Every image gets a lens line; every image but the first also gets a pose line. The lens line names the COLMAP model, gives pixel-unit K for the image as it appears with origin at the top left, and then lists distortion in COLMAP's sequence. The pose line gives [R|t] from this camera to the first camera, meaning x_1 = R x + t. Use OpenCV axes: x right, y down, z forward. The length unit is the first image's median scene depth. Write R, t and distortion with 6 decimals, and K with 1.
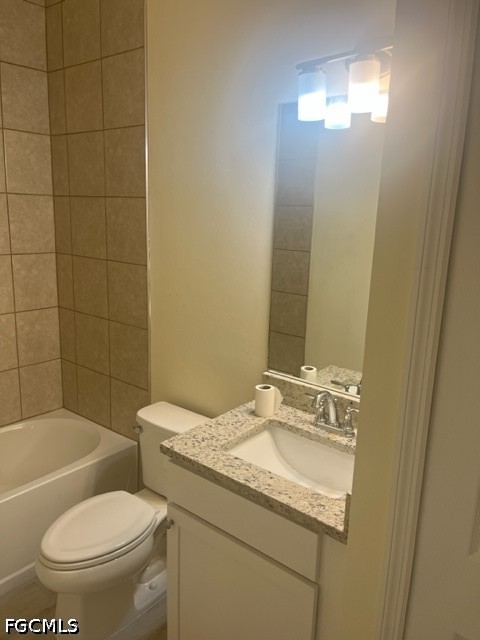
lens RADIAL K [[482.1, 0, 249.0], [0, 482.1, 318.8], [0, 0, 1]] dist [0.049802, -0.060524]
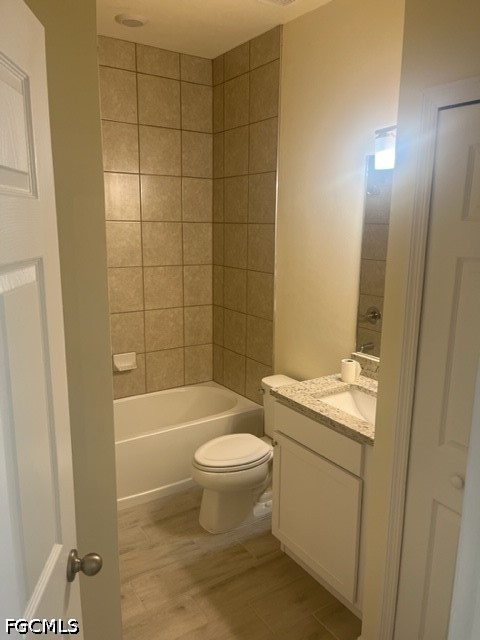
lens RADIAL K [[482.1, 0, 249.0], [0, 482.1, 318.8], [0, 0, 1]] dist [0.049802, -0.060524]
pose [[0.954319, 0.033719, -0.296880, 0.123713], [-0.041635, 0.998925, -0.020379, 0.046309], [0.295873, 0.031808, 0.954697, -0.297968]]
